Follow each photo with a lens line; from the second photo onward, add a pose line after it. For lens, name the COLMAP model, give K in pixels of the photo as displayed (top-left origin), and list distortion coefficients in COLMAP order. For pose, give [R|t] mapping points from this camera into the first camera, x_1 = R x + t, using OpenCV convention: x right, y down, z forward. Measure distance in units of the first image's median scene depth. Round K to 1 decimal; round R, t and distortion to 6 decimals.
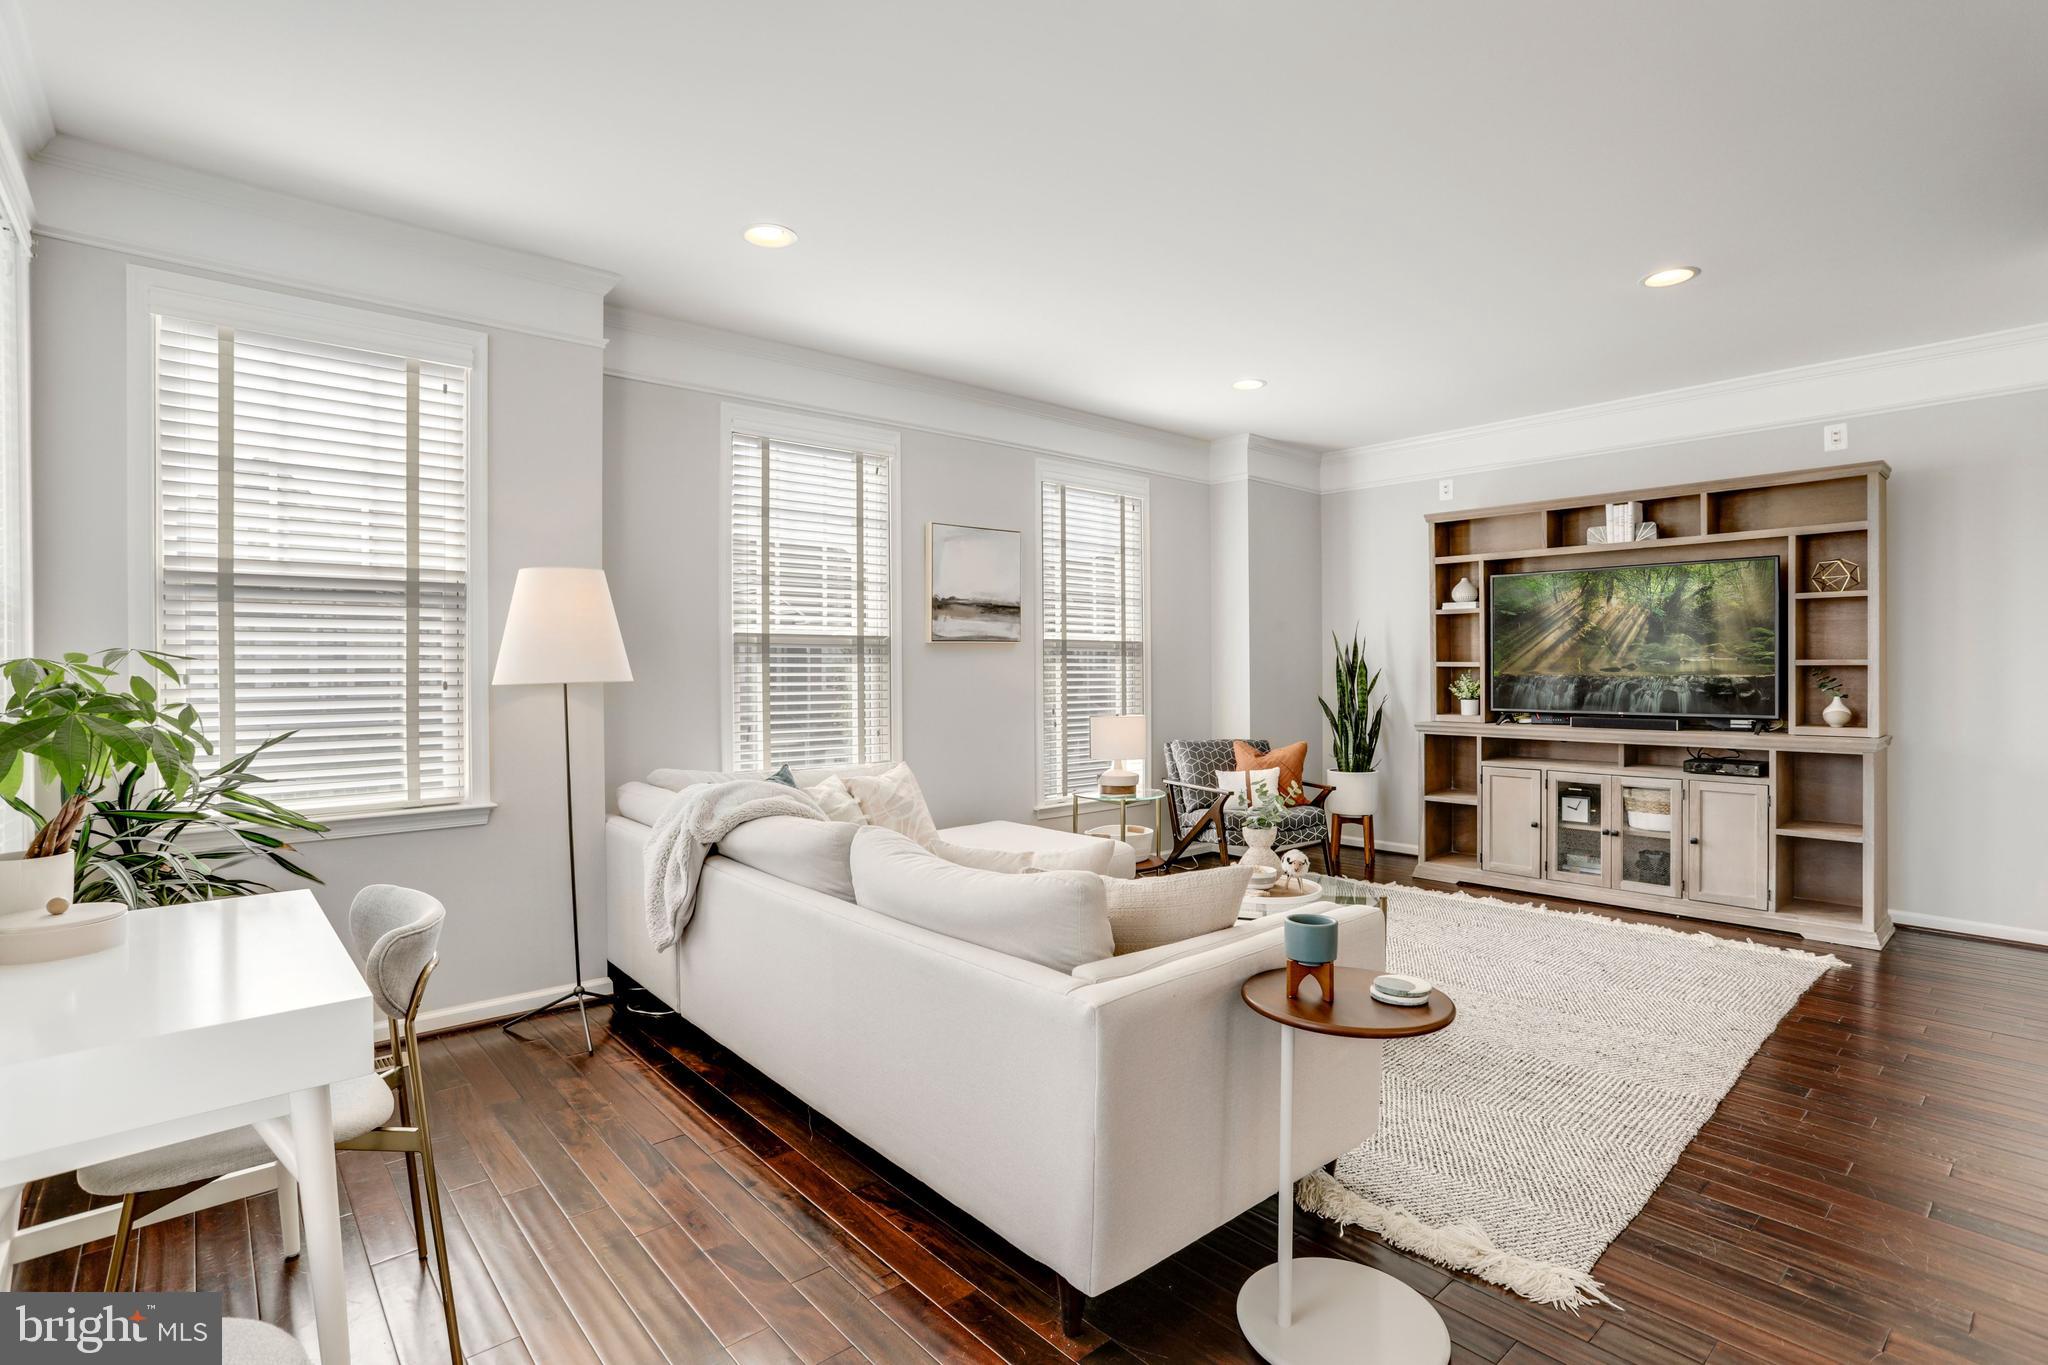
lens RADIAL K [[990.0, 0, 1015.1], [0, 990.0, 664.2], [0, 0, 1]] dist [-0.066819, 0.041566]
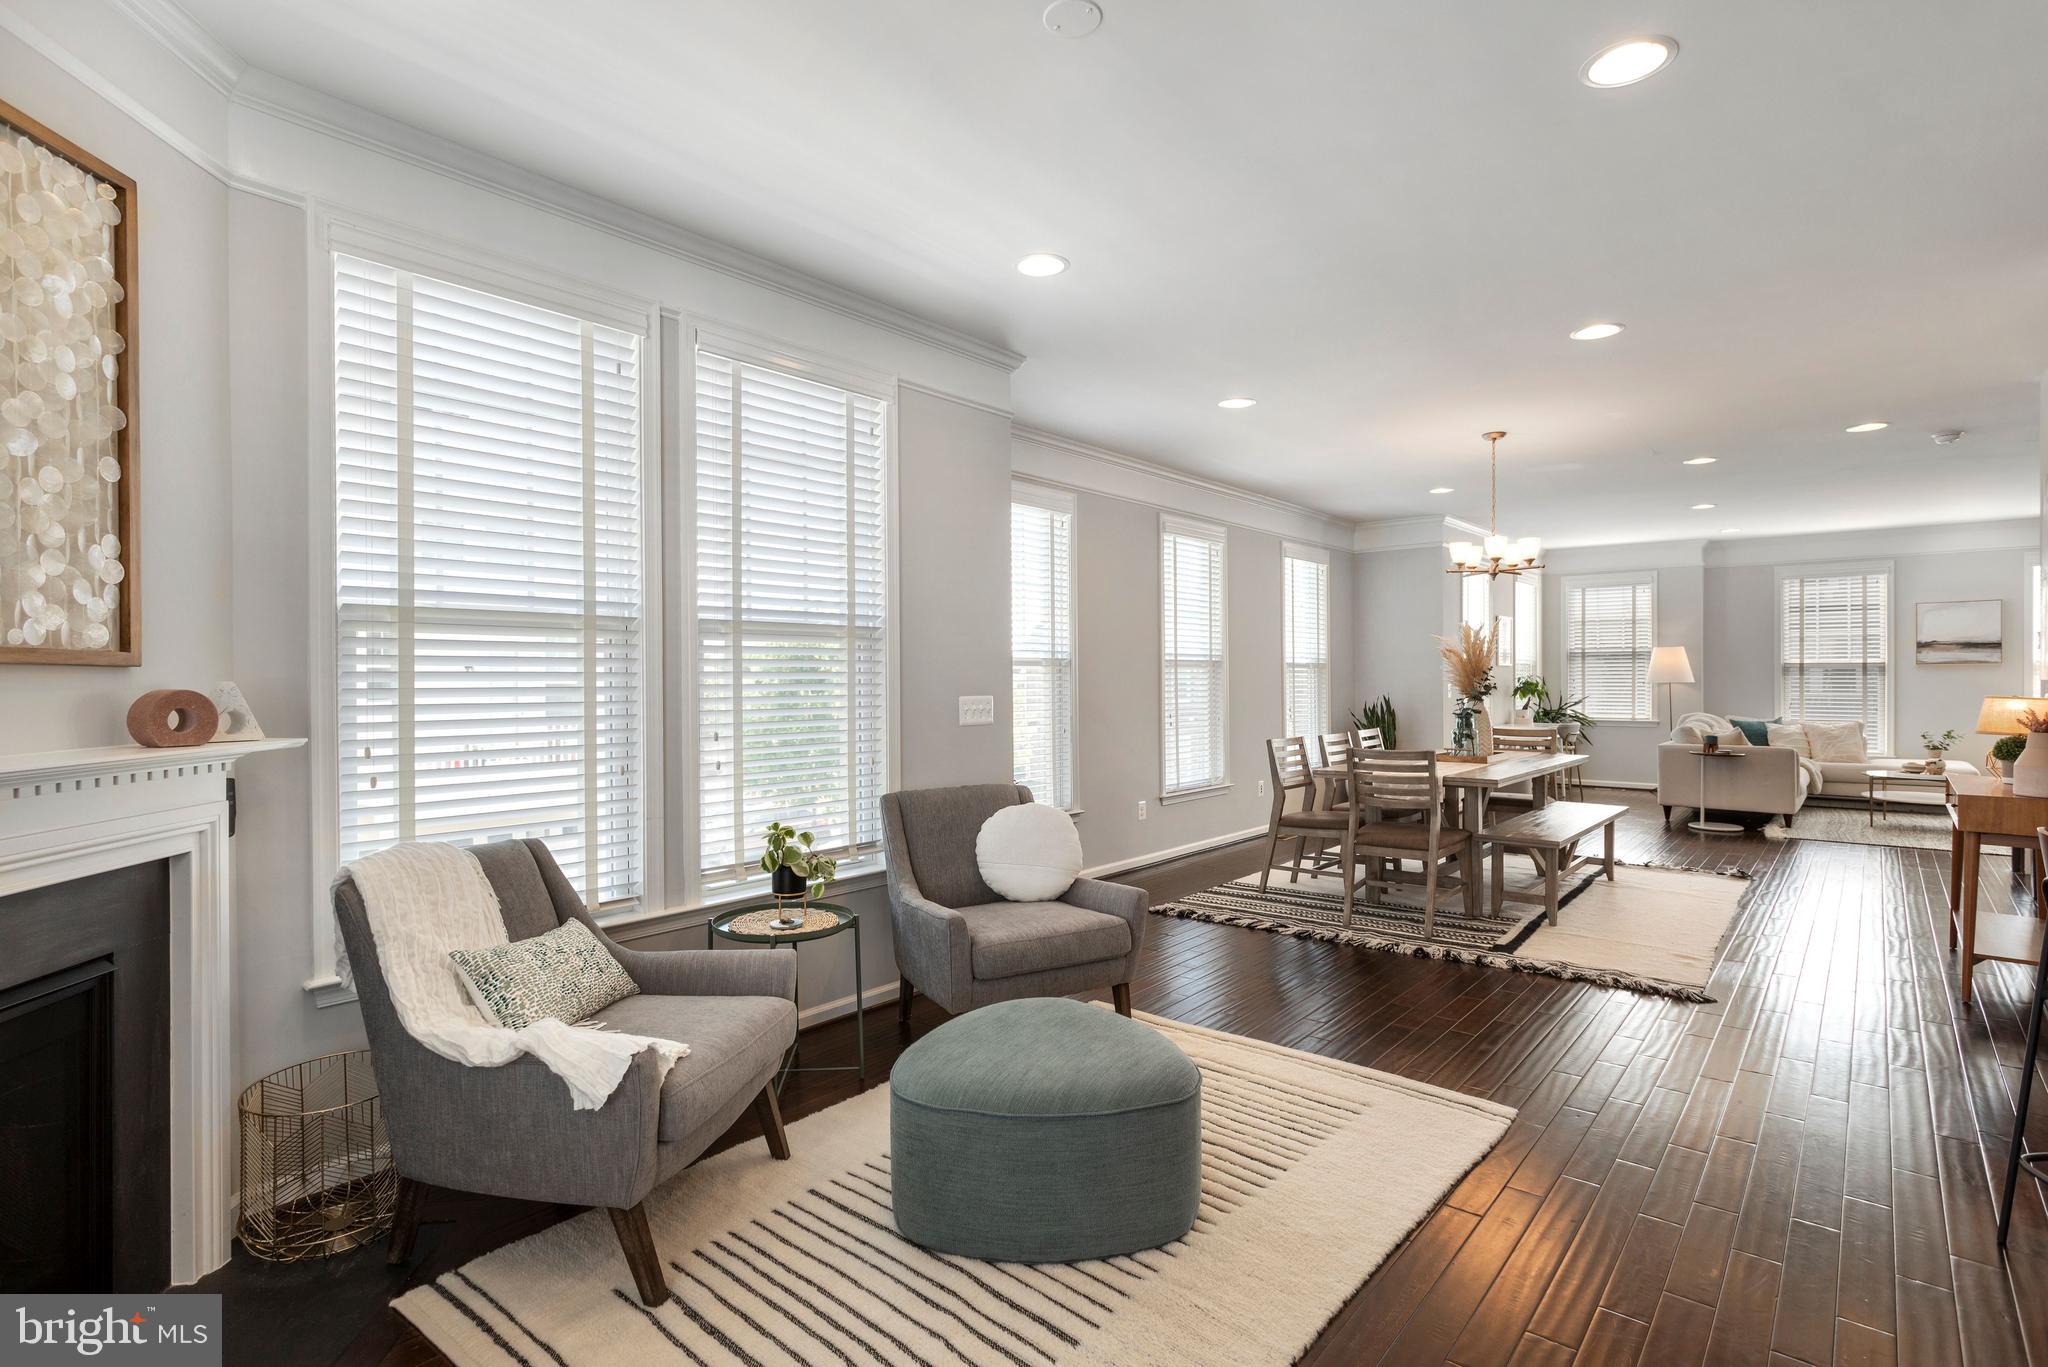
lens RADIAL K [[966.8, 0, 1024.0], [0, 966.8, 683.5], [0, 0, 1]] dist [-0.035513, 0.018063]
pose [[0.119366, 0.007418, -0.992823, 1.614141], [0.000377, 0.999972, 0.007516, -0.000834], [0.992850, -0.001271, 0.119360, -0.992330]]
